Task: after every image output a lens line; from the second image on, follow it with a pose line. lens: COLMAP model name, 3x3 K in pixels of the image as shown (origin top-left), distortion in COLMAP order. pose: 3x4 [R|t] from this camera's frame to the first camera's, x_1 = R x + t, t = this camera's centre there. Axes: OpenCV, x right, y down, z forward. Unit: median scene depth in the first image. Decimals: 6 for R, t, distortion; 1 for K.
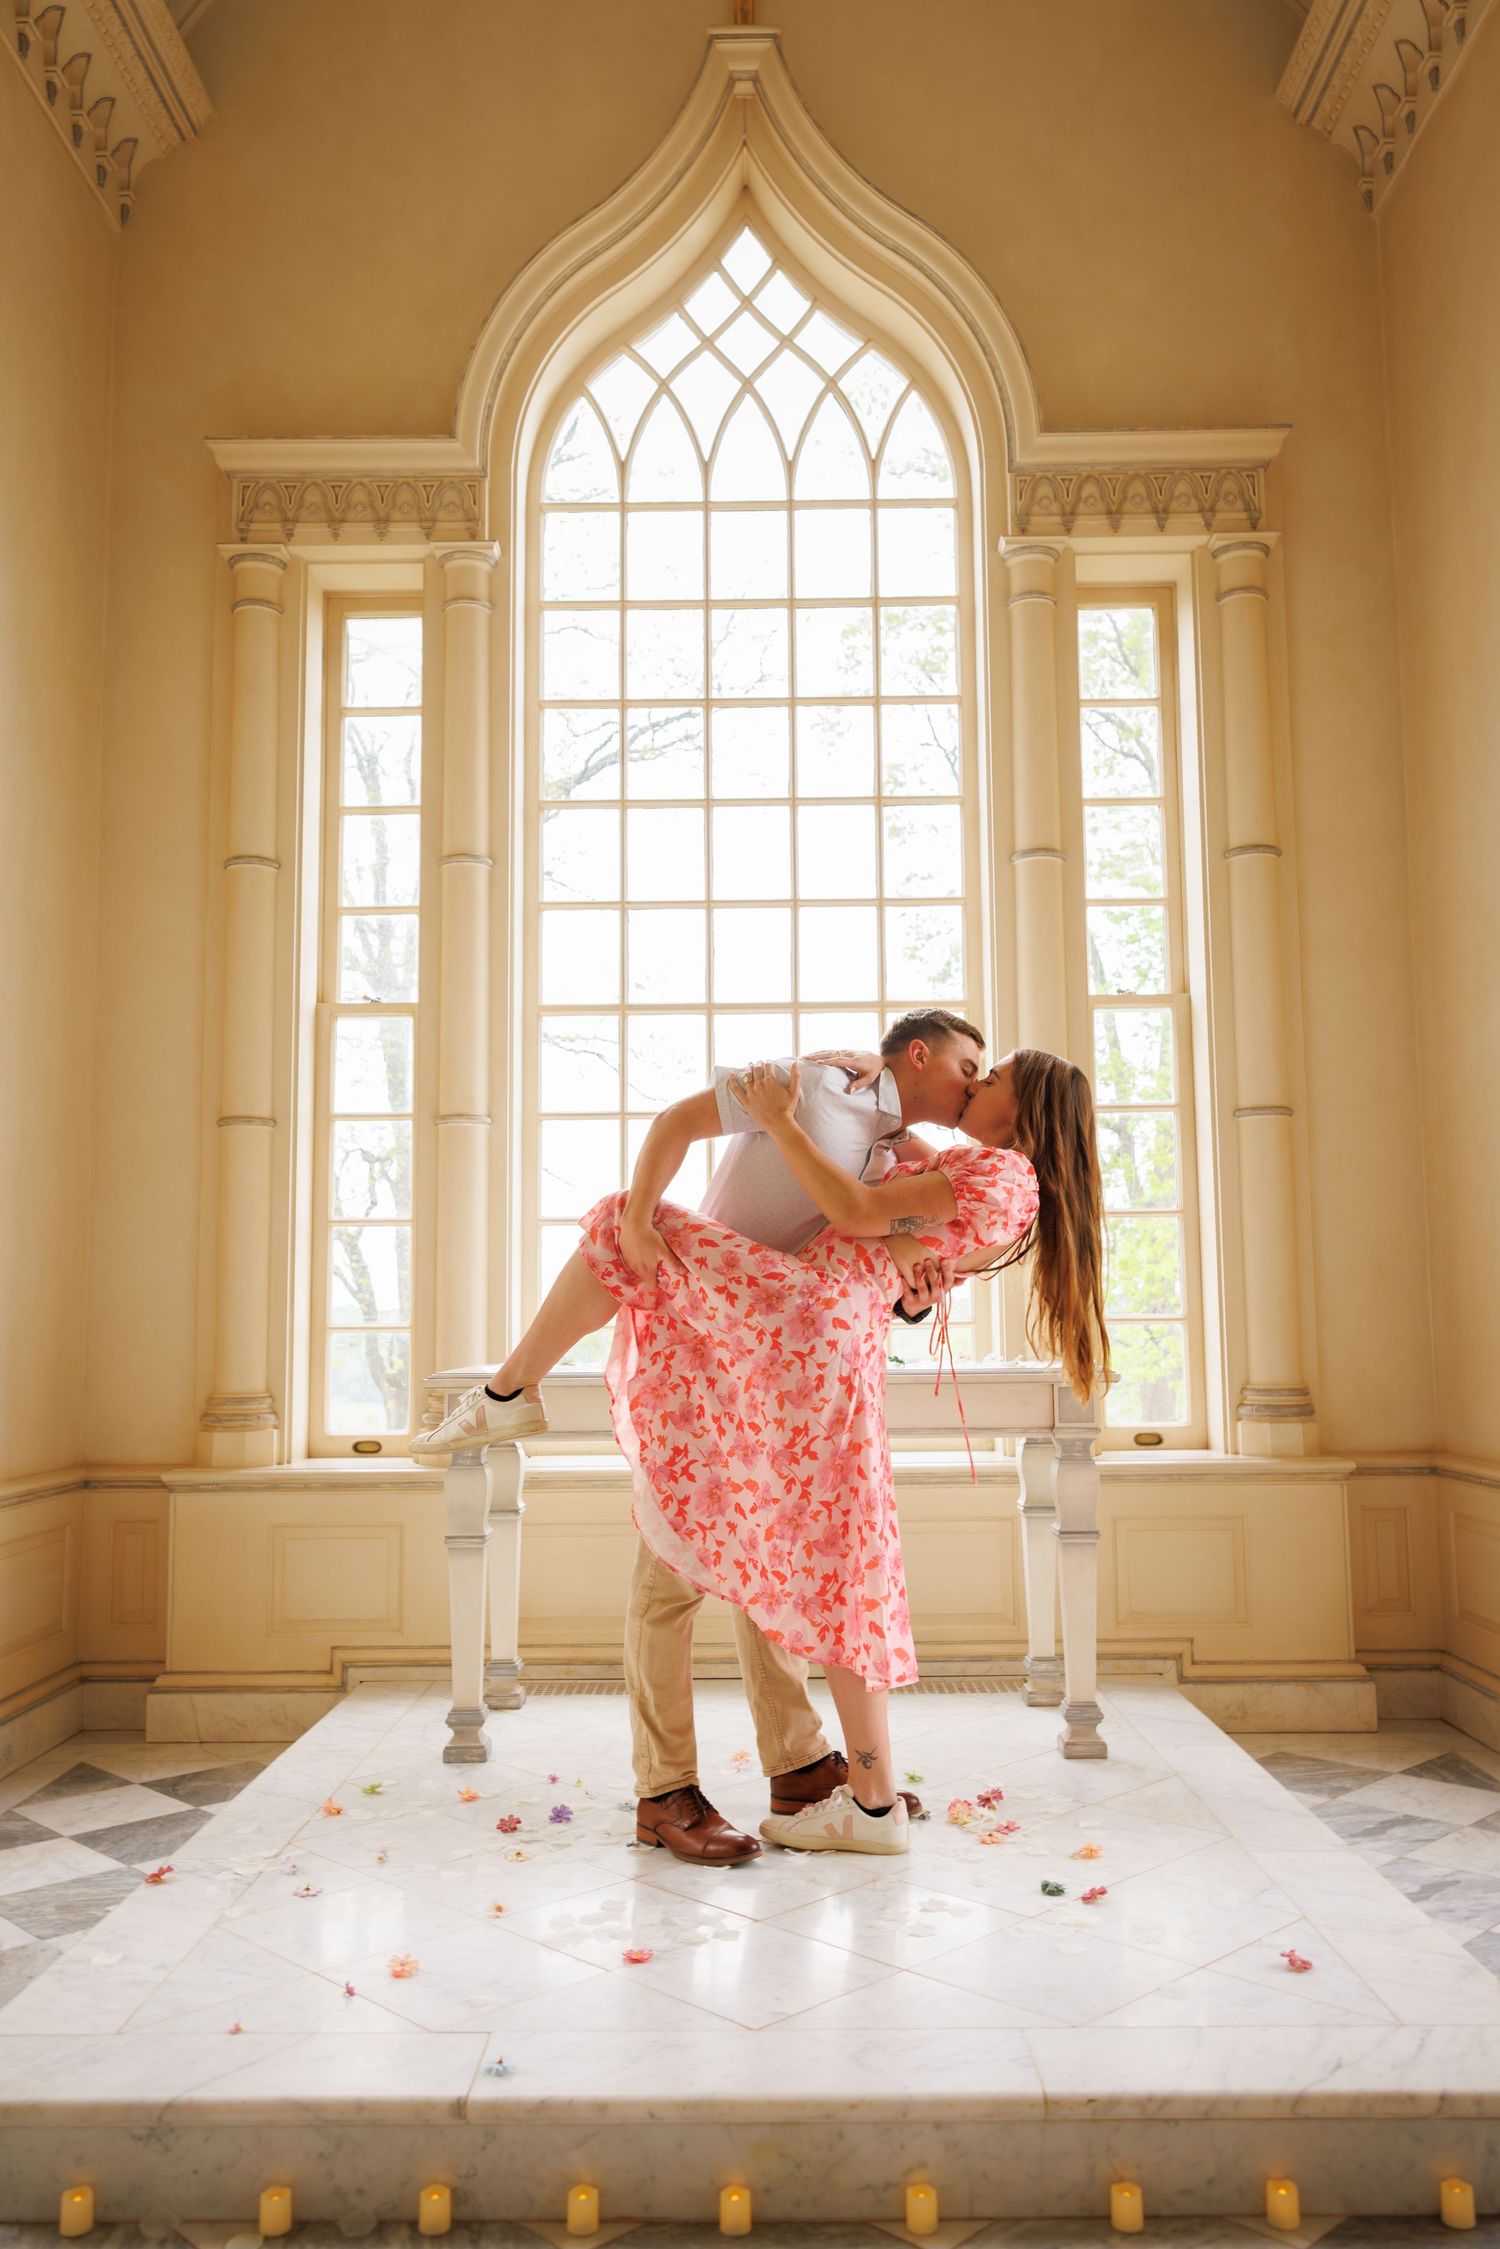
lens RADIAL K [[1781.8, 0, 750.0], [0, 1781.8, 1124.5], [0, 0, 1]] dist [0.011574, 0.007353]
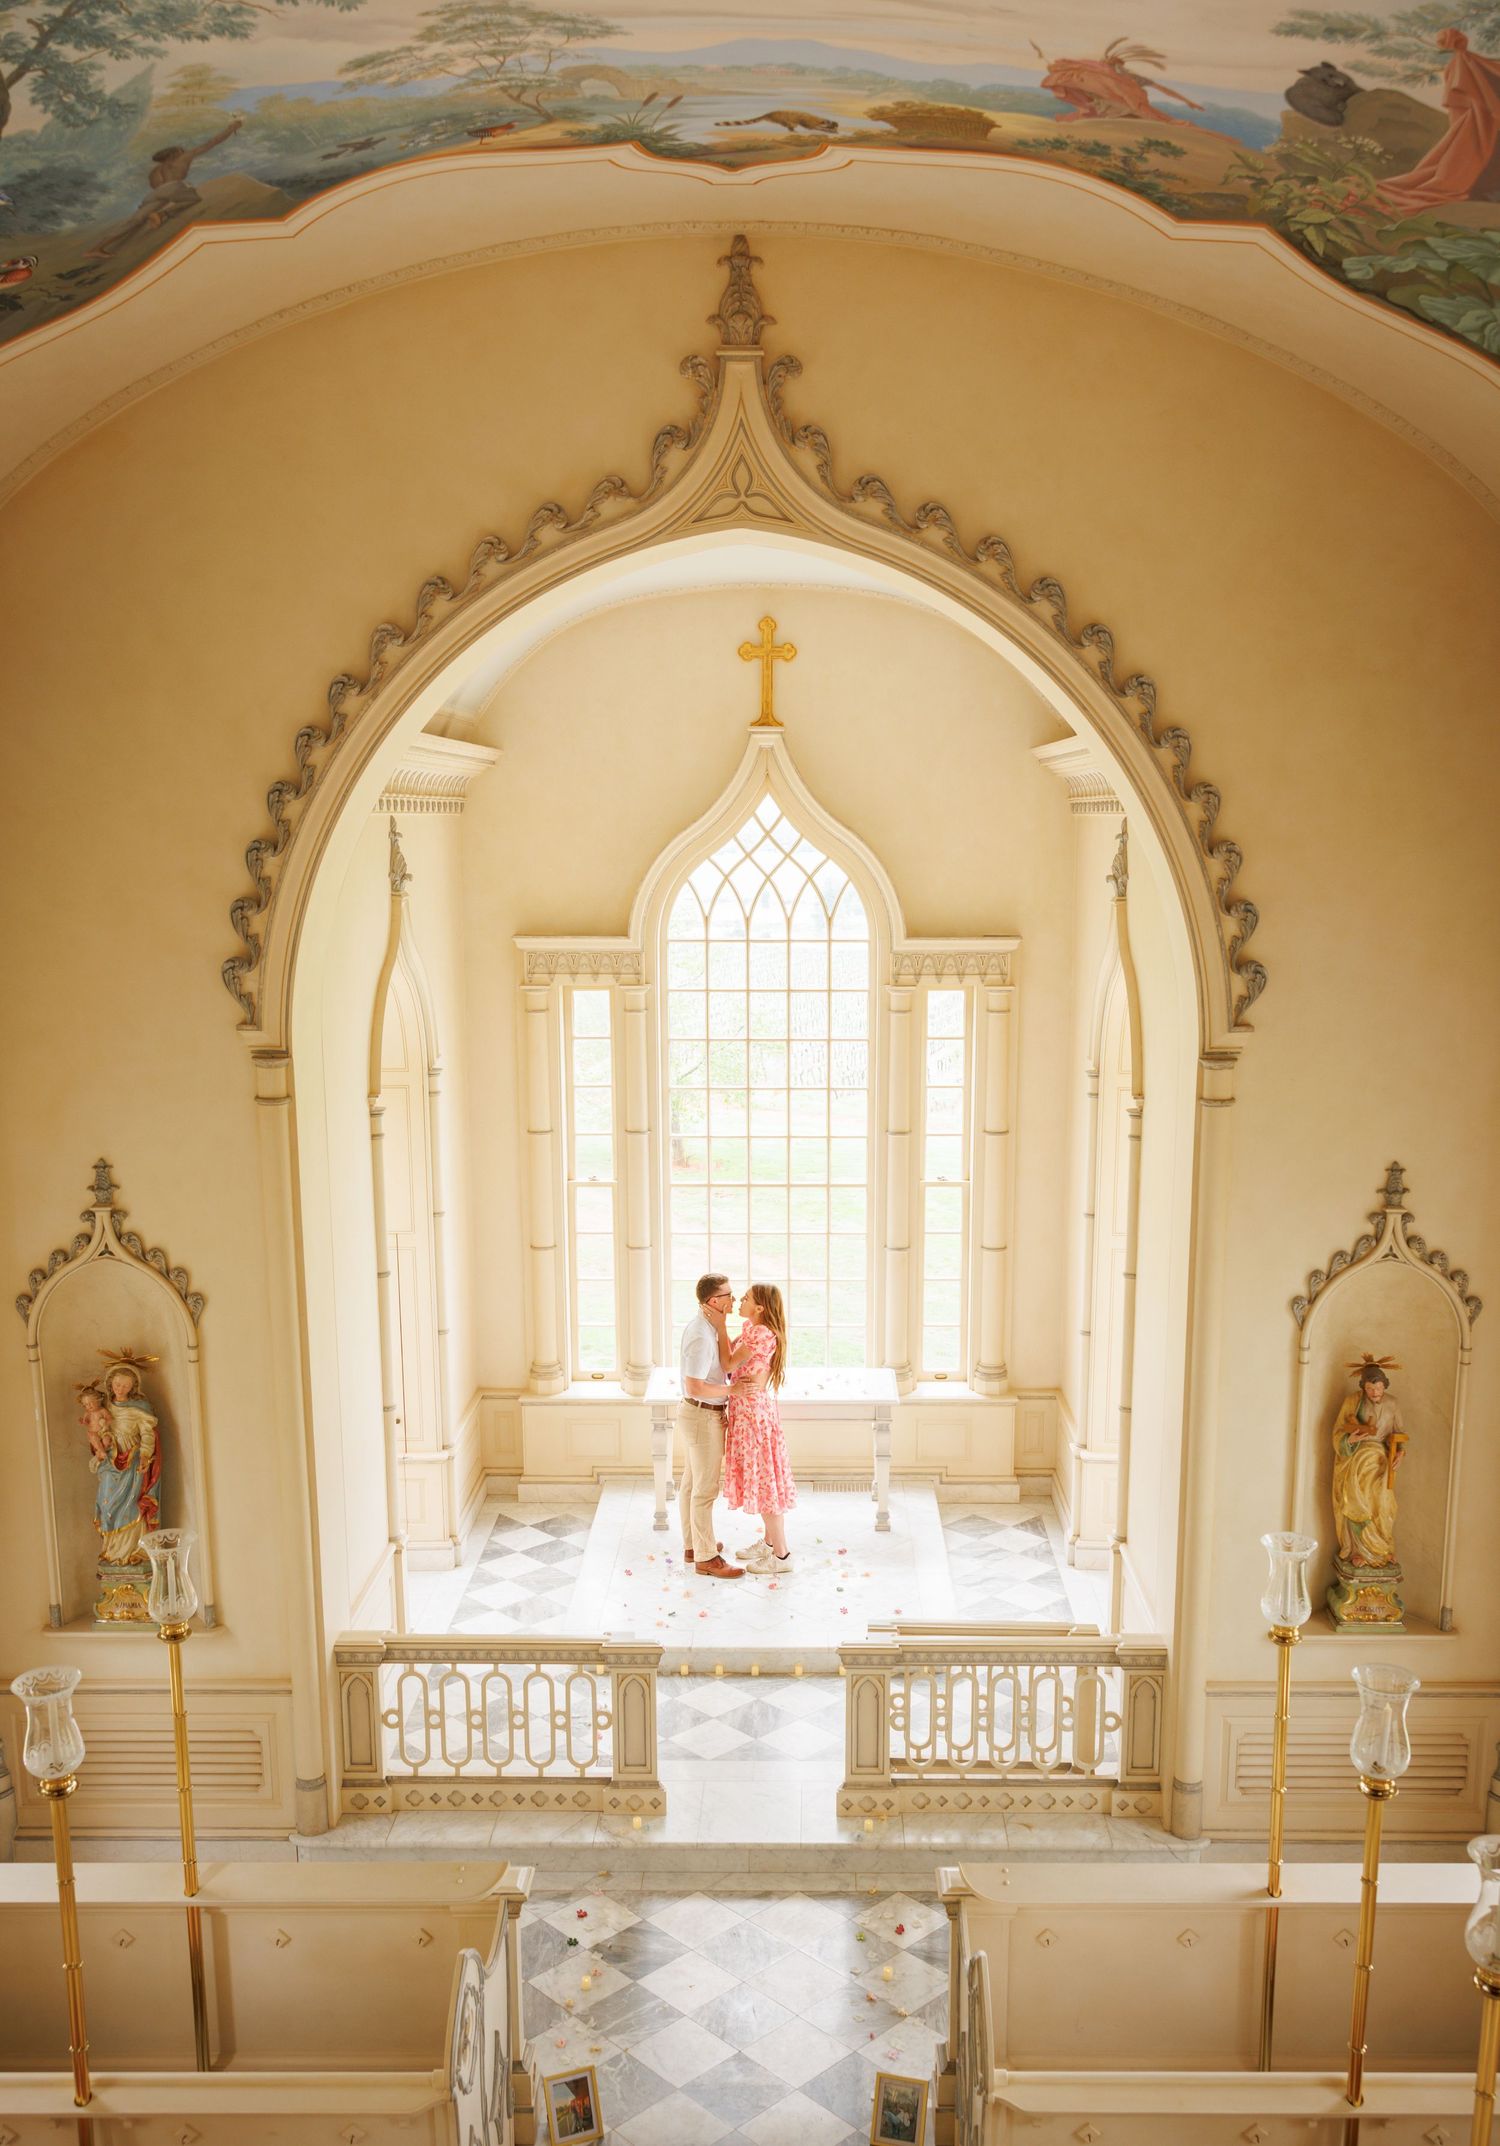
lens RADIAL K [[1923.3, 0, 798.7], [0, 1923.3, 1220.0], [0, 0, 1]] dist [0.016607, -0.006289]
pose [[0.999946, 0.008309, 0.006305, 0.024341], [-0.009852, 0.950926, 0.309263, -0.773377], [-0.003426, -0.309308, 0.950956, -1.277553]]
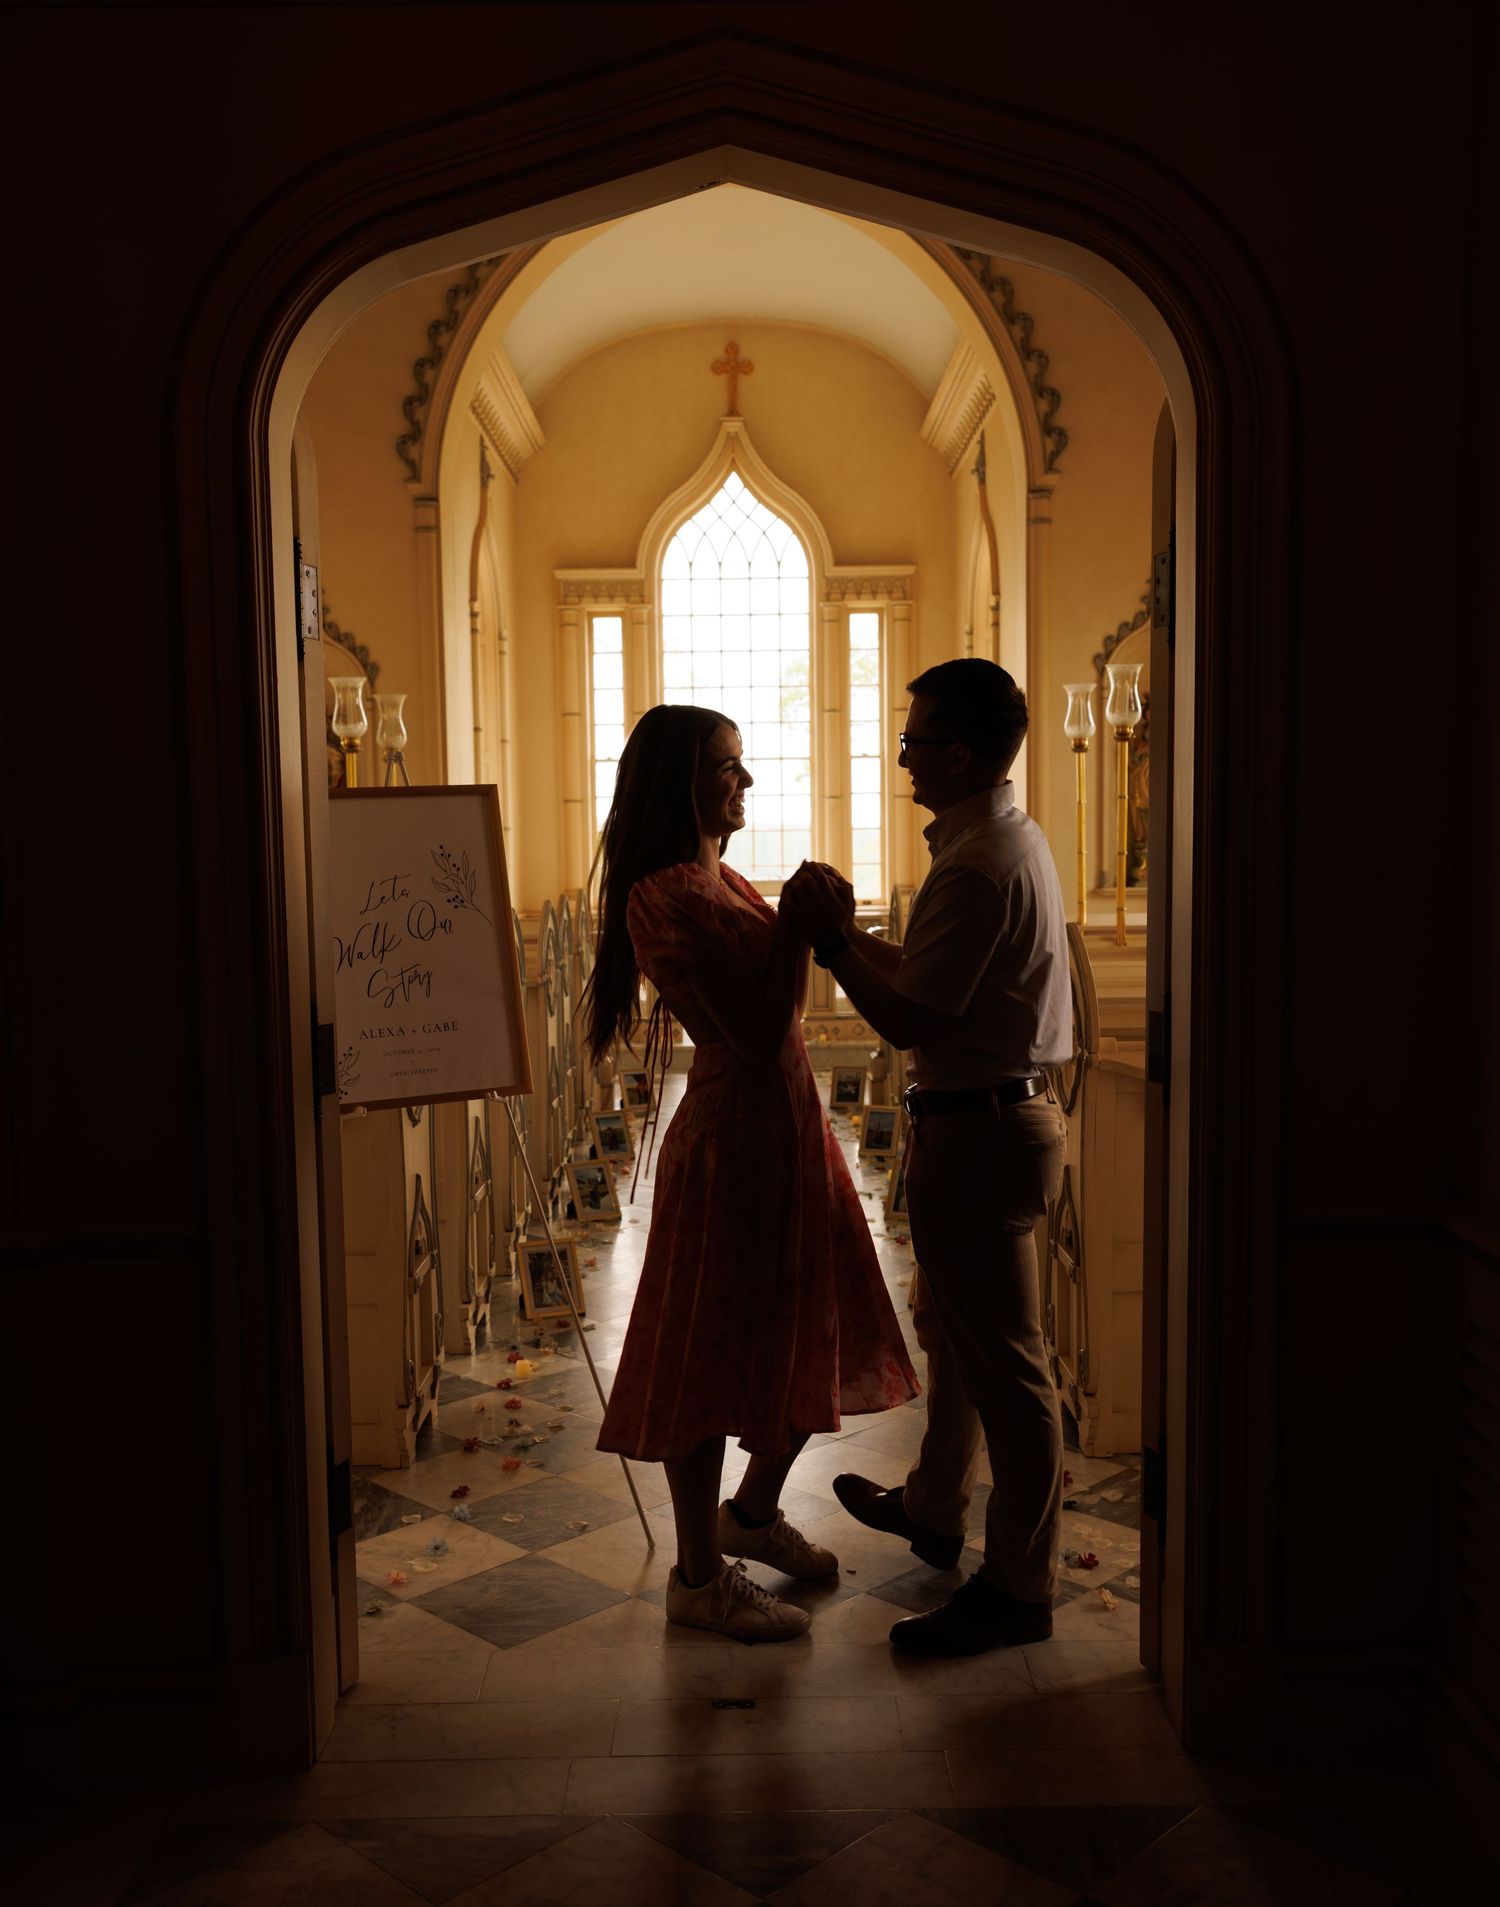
lens RADIAL K [[1767.7, 0, 739.6], [0, 1767.7, 1013.3], [0, 0, 1]] dist [0.005261, 0.000858]
pose [[0.999944, -0.005842, 0.008836, -0.023874], [0.003969, 0.980033, 0.198796, -0.243508], [-0.009821, -0.198750, 0.980001, -2.021757]]
